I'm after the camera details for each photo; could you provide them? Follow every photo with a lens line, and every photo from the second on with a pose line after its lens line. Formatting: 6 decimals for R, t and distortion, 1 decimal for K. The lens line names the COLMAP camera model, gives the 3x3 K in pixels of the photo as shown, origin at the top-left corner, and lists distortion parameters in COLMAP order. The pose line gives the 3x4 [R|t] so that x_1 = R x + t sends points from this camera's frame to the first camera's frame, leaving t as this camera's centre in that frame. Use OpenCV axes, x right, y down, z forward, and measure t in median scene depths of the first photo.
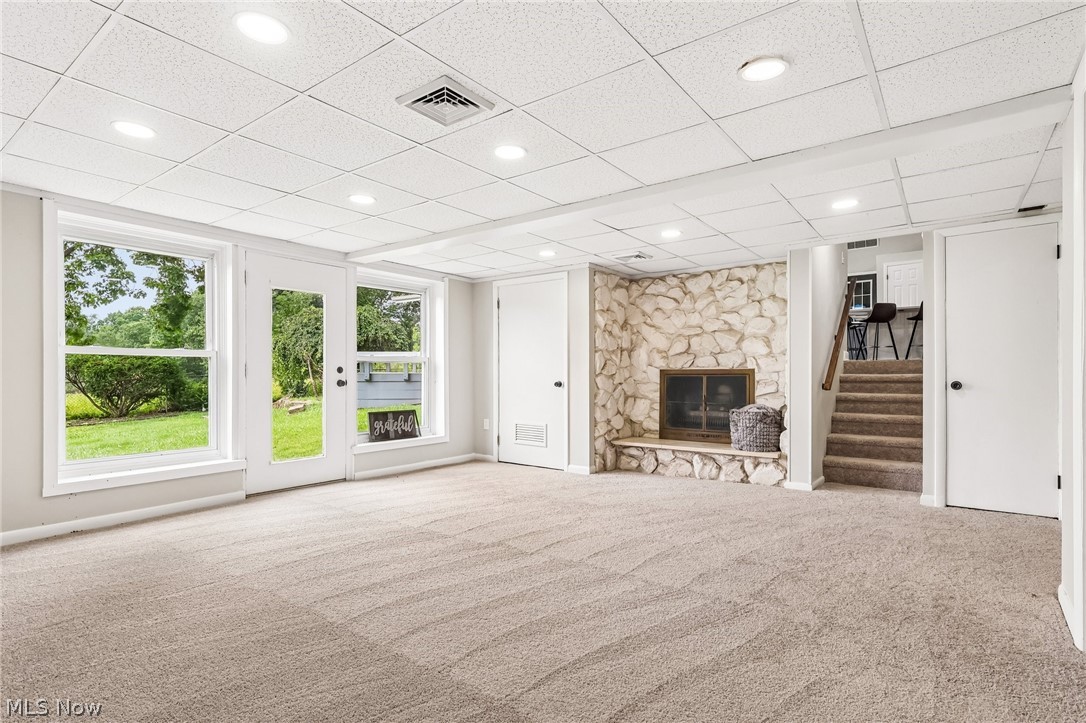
lens RADIAL K [[549.8, 0, 537.7], [0, 549.8, 369.4], [0, 0, 1]] dist [0.015000, 0.000912]
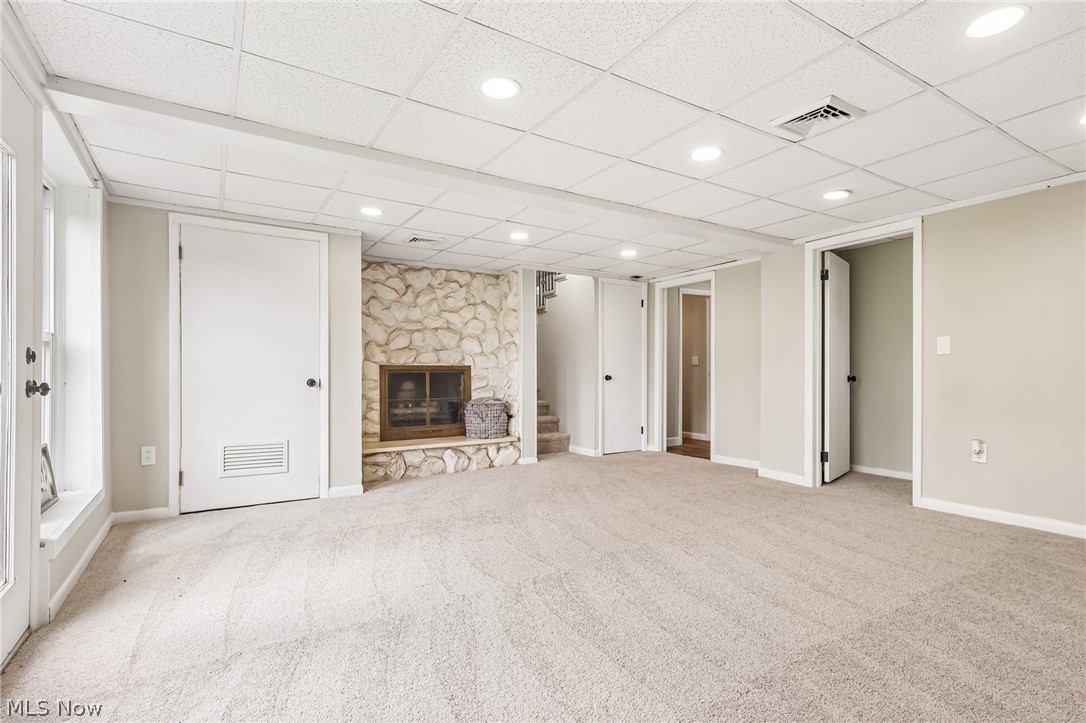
lens RADIAL K [[549.8, 0, 537.7], [0, 549.8, 369.4], [0, 0, 1]] dist [0.015000, 0.000912]
pose [[0.332188, 0.006805, 0.943189, -0.570310], [-0.007792, 0.999960, -0.004471, 0.009832], [-0.943181, -0.005864, 0.332227, 0.477233]]
